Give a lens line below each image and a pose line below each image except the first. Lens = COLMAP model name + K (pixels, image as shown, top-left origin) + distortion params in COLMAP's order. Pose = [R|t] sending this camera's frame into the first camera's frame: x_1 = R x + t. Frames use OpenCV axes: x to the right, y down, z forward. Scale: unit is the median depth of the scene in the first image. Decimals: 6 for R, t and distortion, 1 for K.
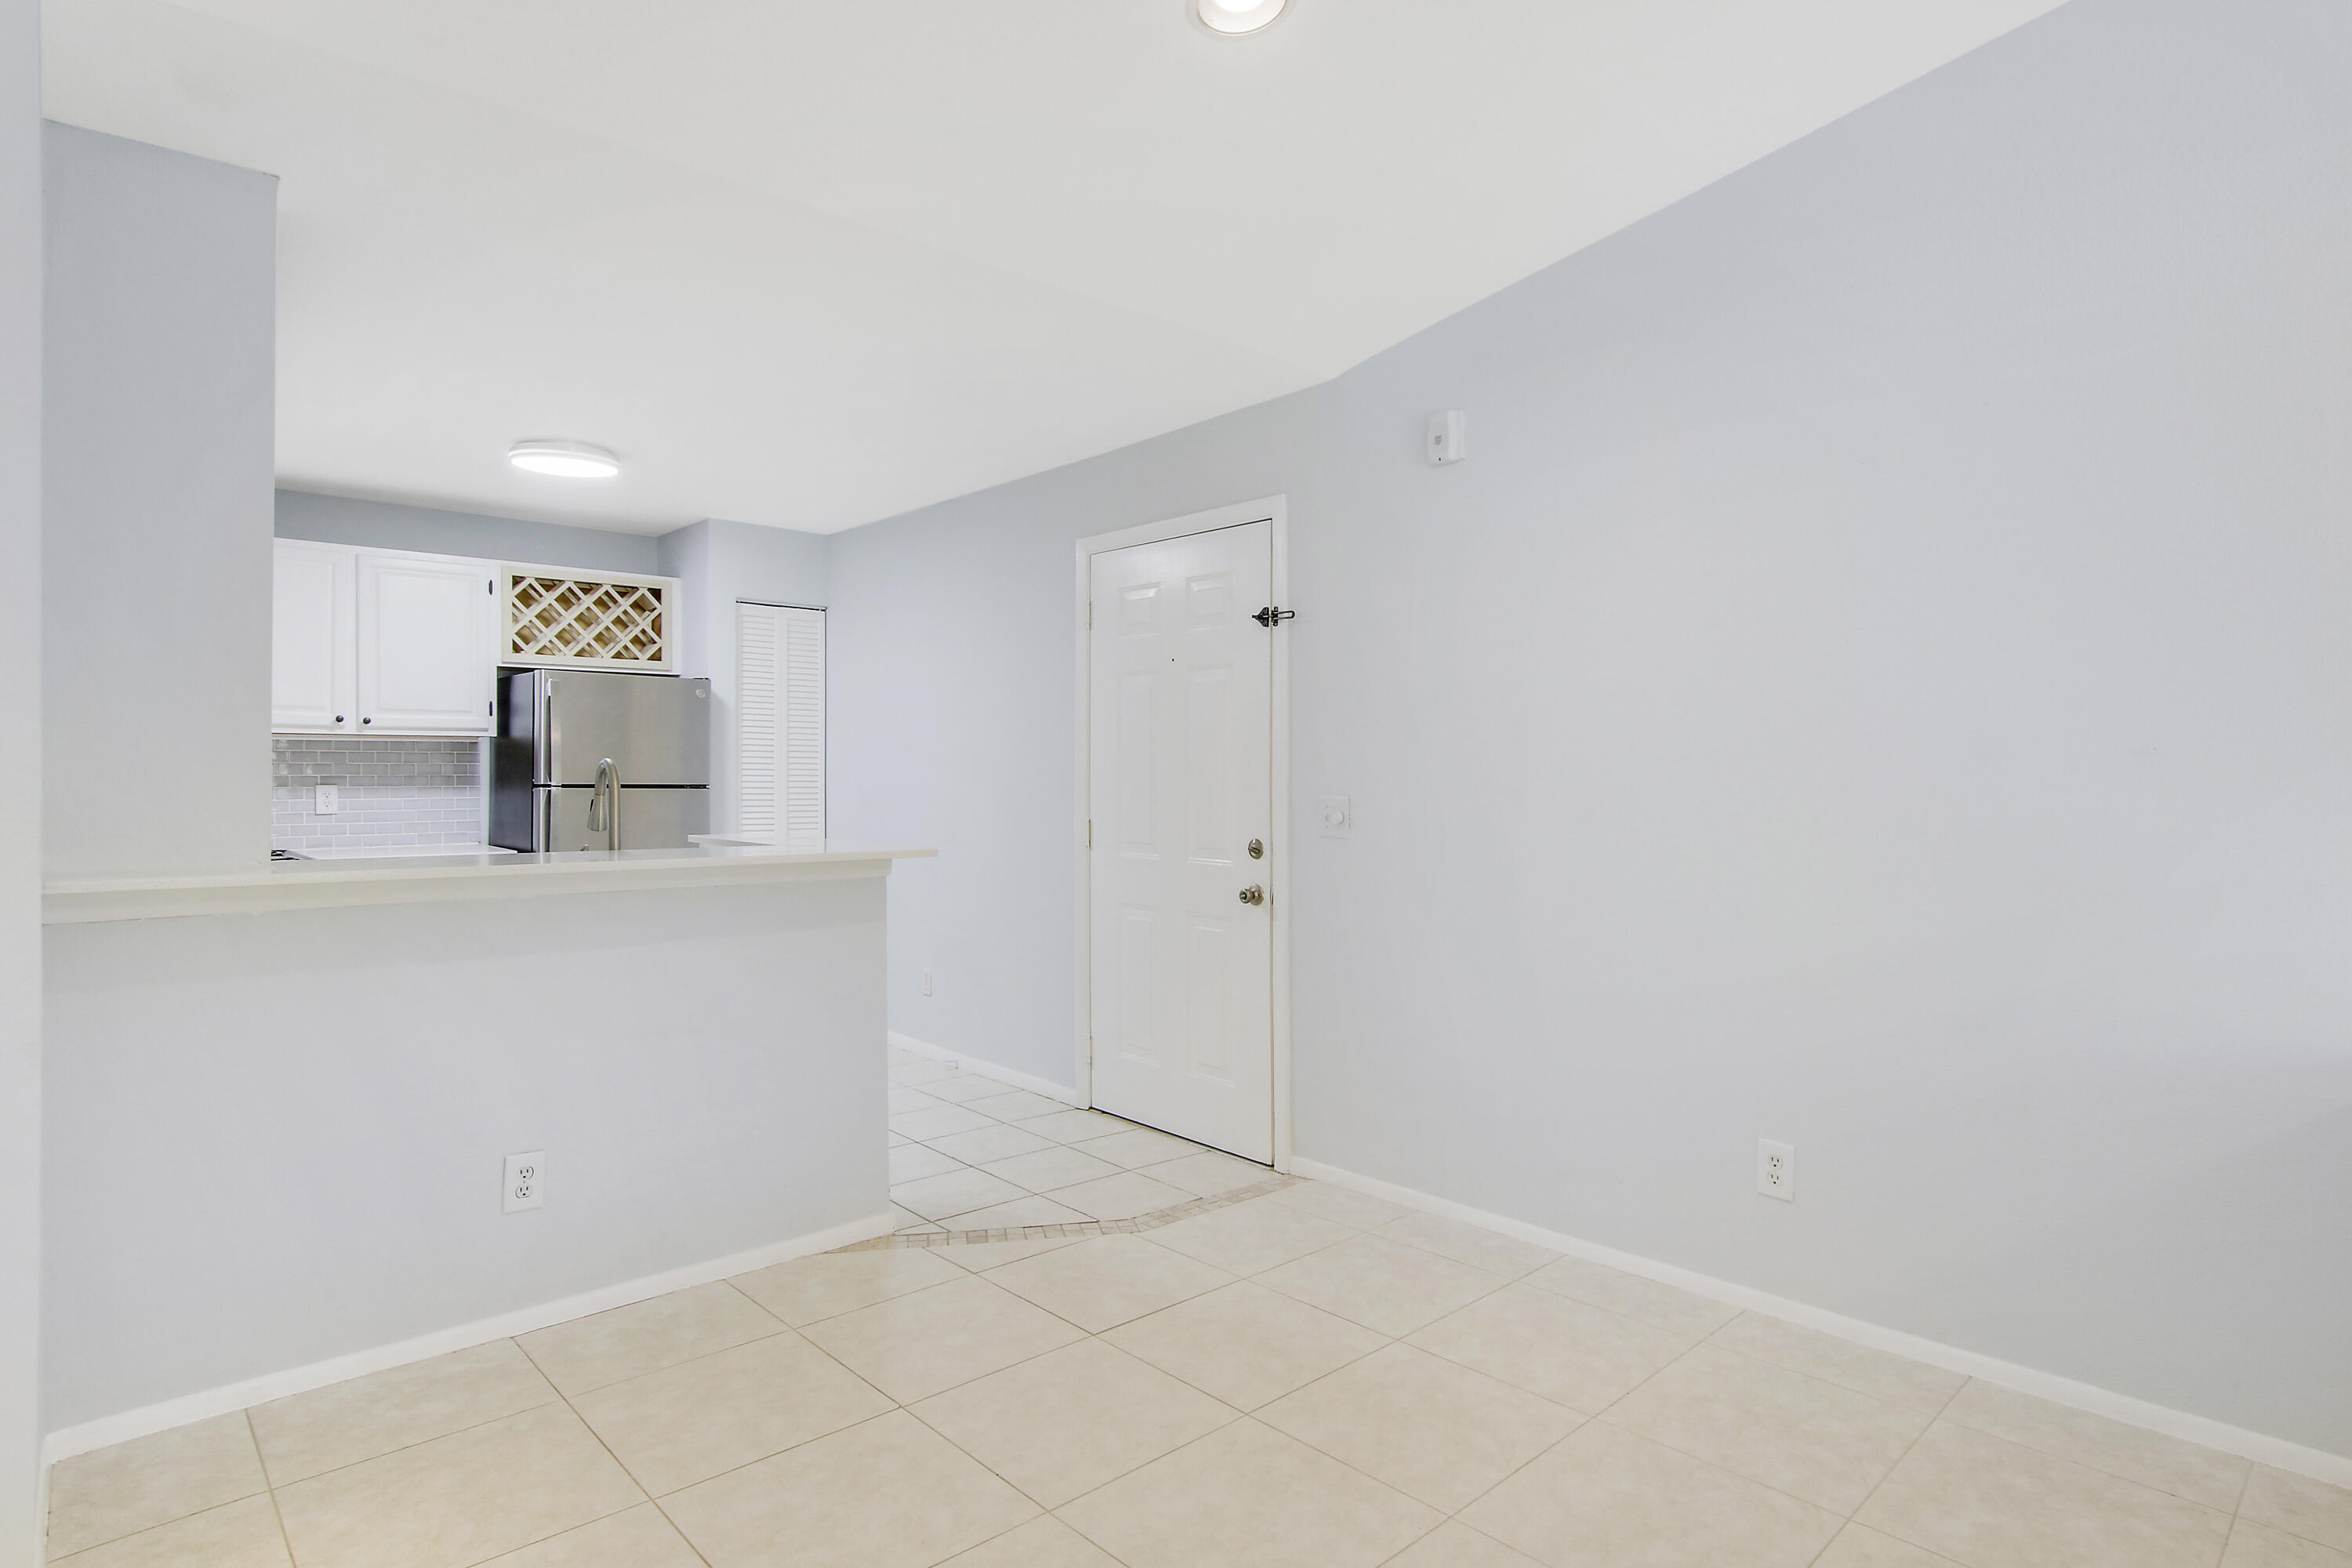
lens RADIAL K [[1238.6, 0, 1181.1], [0, 1238.6, 772.0], [0, 0, 1]] dist [-0.034066, 0.000290]
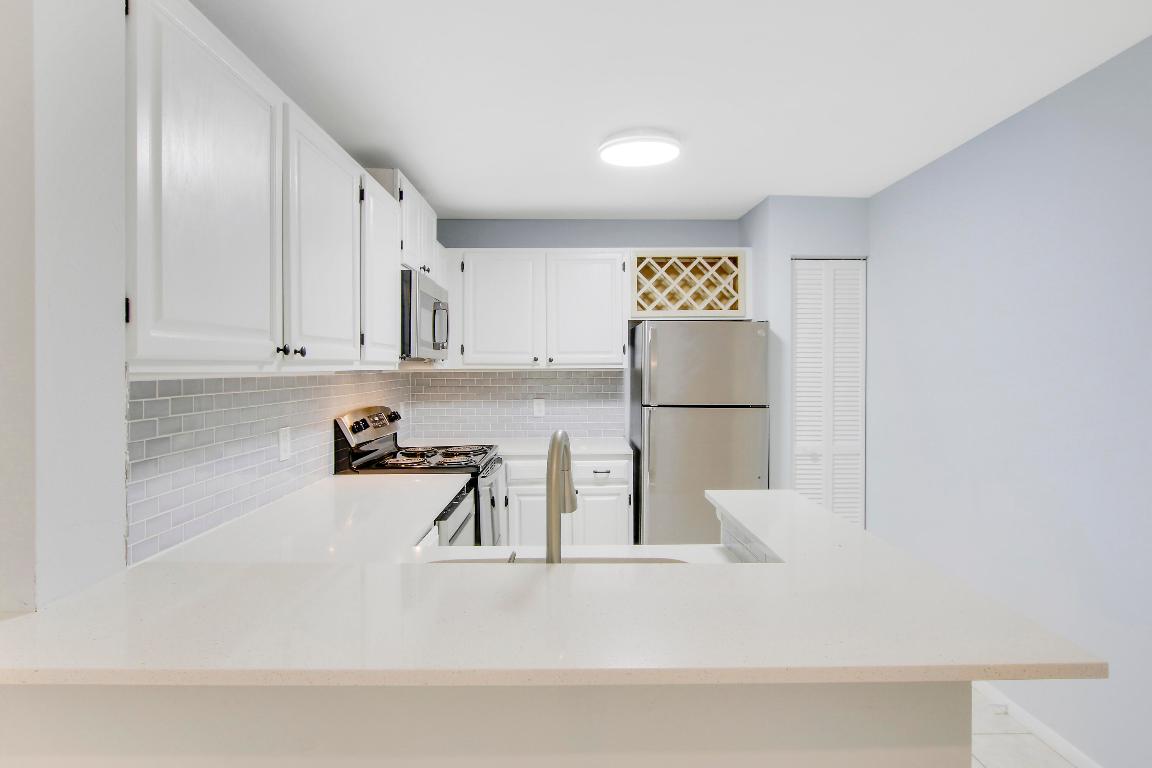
lens RADIAL K [[663.6, 0, 576.0], [0, 663.6, 384.0], [0, 0, 1]] dist [0.004348, 0.000897]
pose [[0.763976, 0.008969, -0.645182, -0.088777], [0.006859, 0.999734, 0.022019, -0.026843], [0.645208, -0.021247, 0.763711, 0.337899]]
